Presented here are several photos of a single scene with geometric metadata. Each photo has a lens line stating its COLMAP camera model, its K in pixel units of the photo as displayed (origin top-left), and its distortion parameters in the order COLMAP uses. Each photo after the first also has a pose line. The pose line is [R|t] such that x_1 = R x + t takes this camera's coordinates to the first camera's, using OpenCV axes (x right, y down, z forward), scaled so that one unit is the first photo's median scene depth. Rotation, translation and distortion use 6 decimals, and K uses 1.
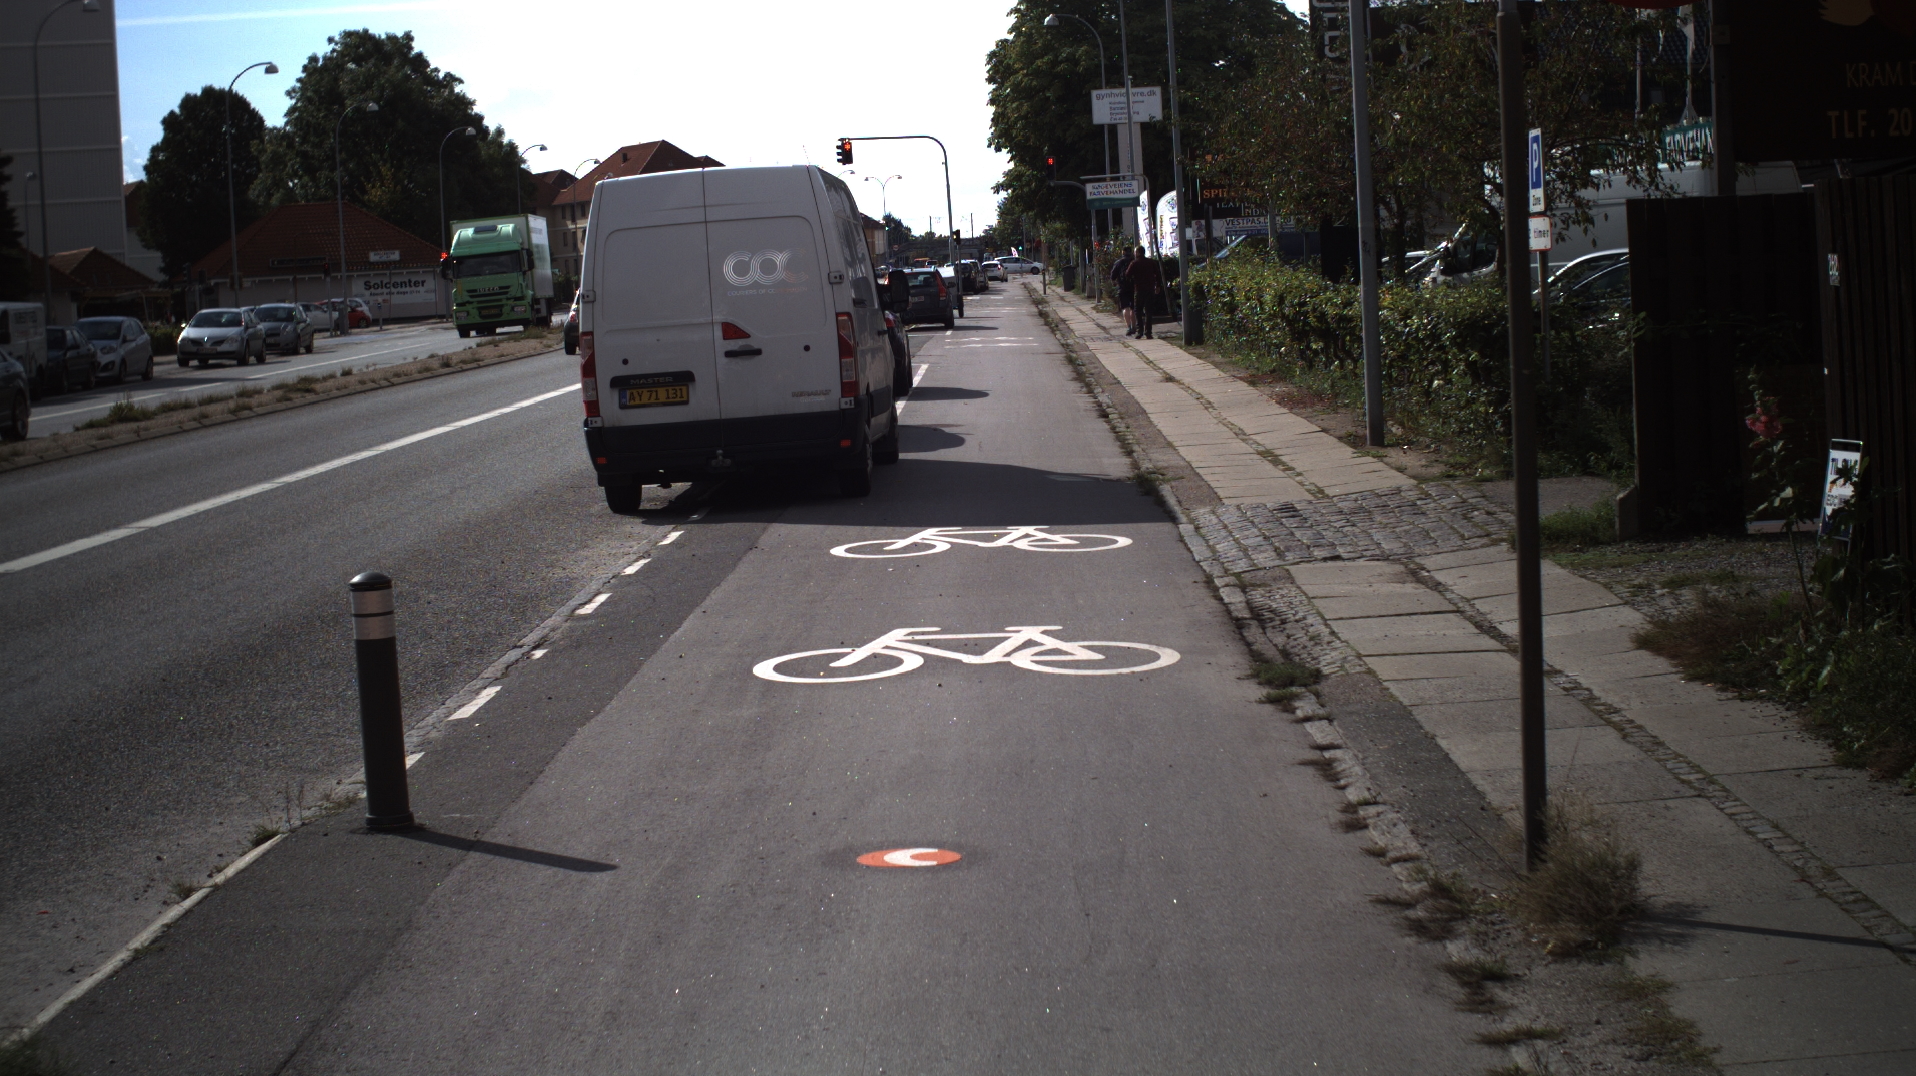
lens RADIAL K [[3280.8, 0, 958.0], [0, 3280.8, 538.0], [0, 0, 1]] dist [-0.249904, 0.242165]
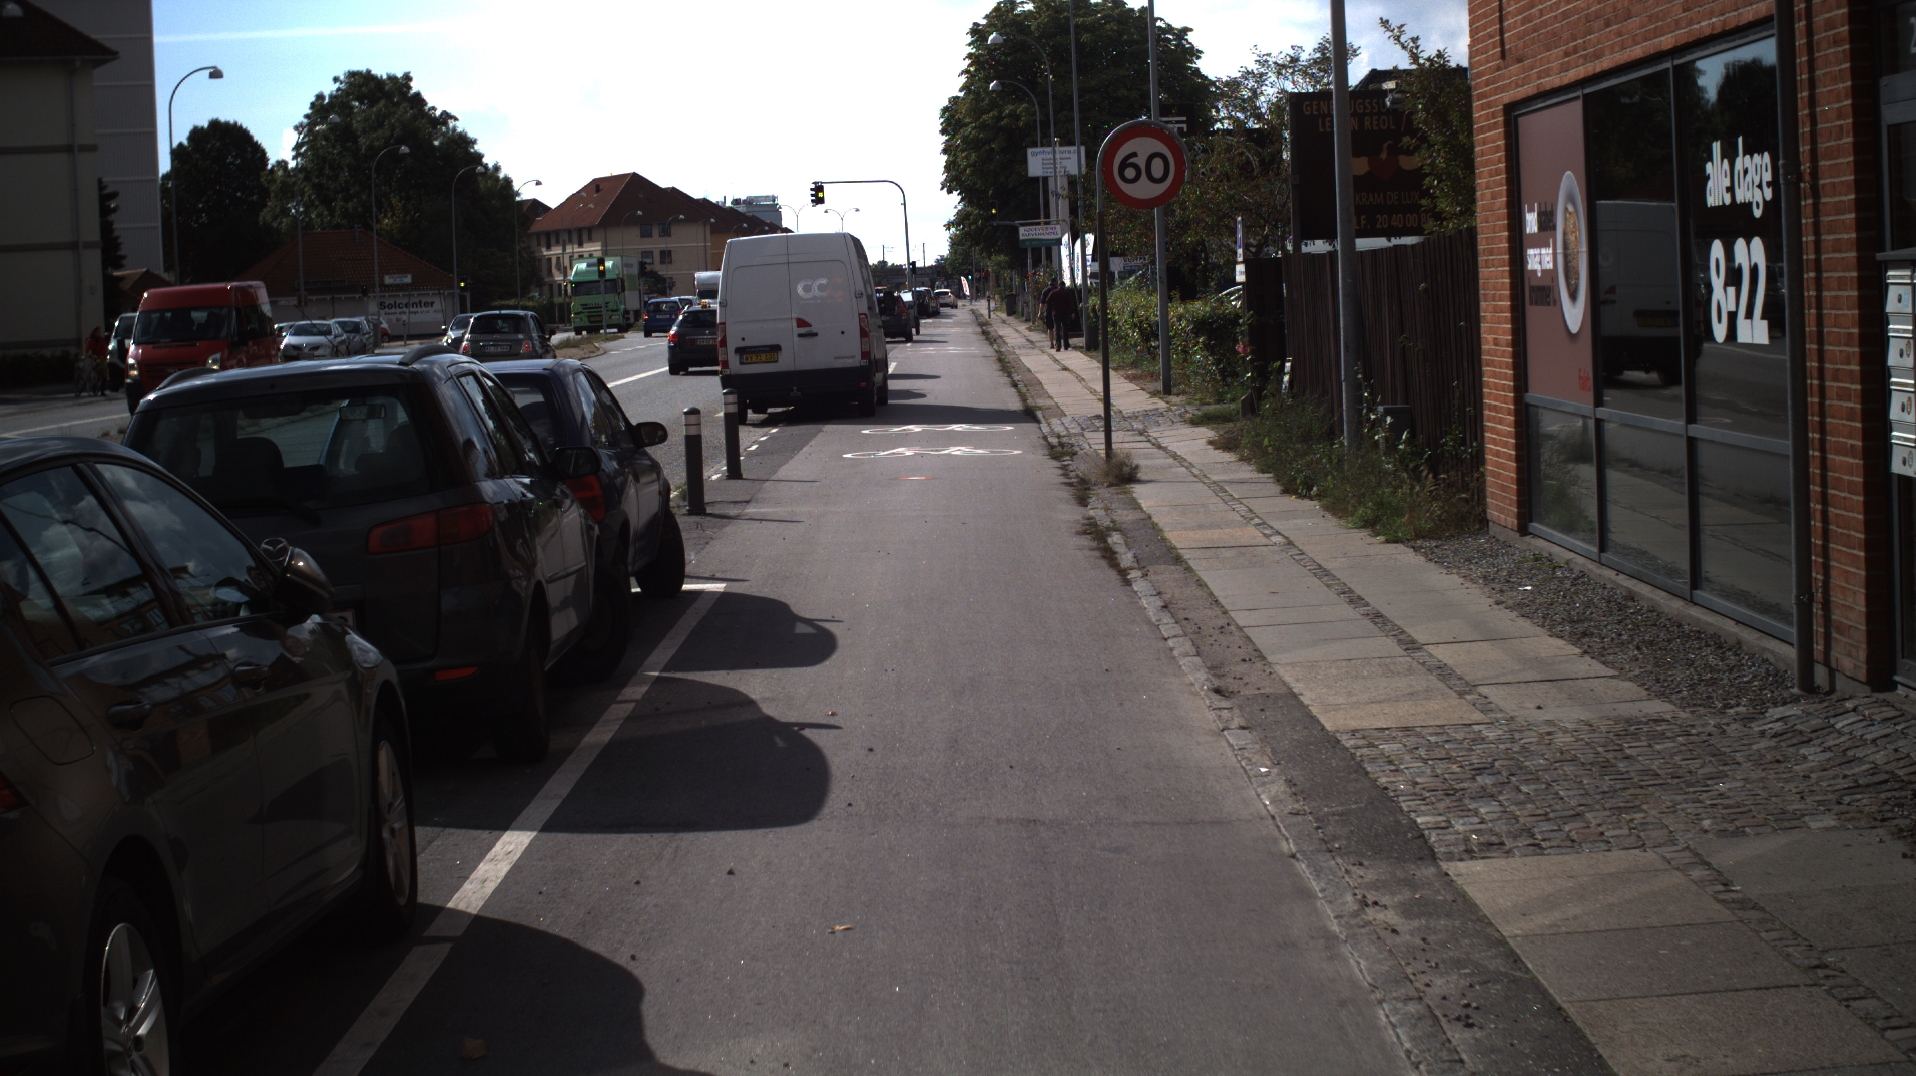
lens RADIAL K [[3280.8, 0, 958.0], [0, 3280.8, 538.0], [0, 0, 1]] dist [-0.249904, 0.242165]
pose [[0.999845, 0.008272, 0.015530, -0.002649], [-0.008135, 0.999928, -0.008816, 0.020745], [-0.015602, 0.008688, 0.999841, -0.237899]]
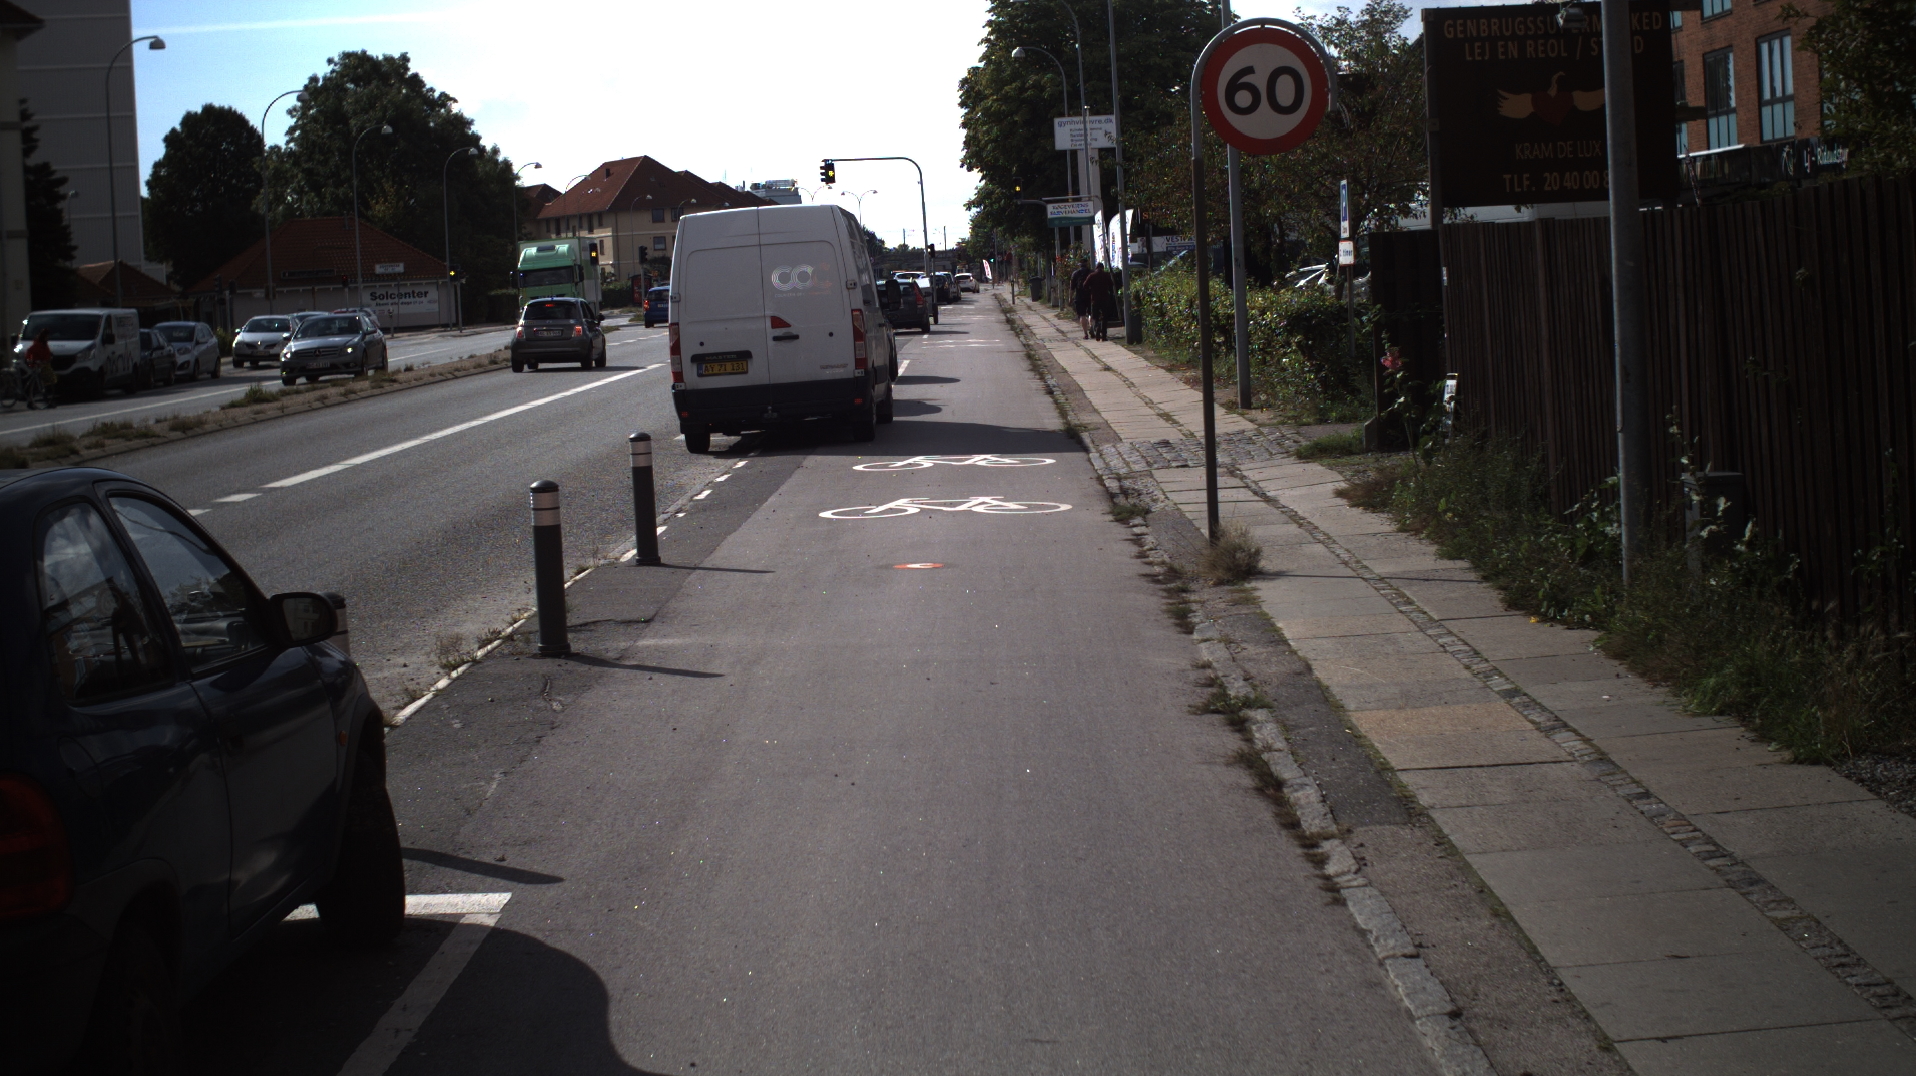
lens RADIAL K [[3280.8, 0, 958.0], [0, 3280.8, 538.0], [0, 0, 1]] dist [-0.249904, 0.242165]
pose [[0.999966, -0.000693, 0.008196, -0.000842], [0.000723, 0.999993, -0.003675, 0.010101], [-0.008194, 0.003681, 0.999960, -0.118982]]
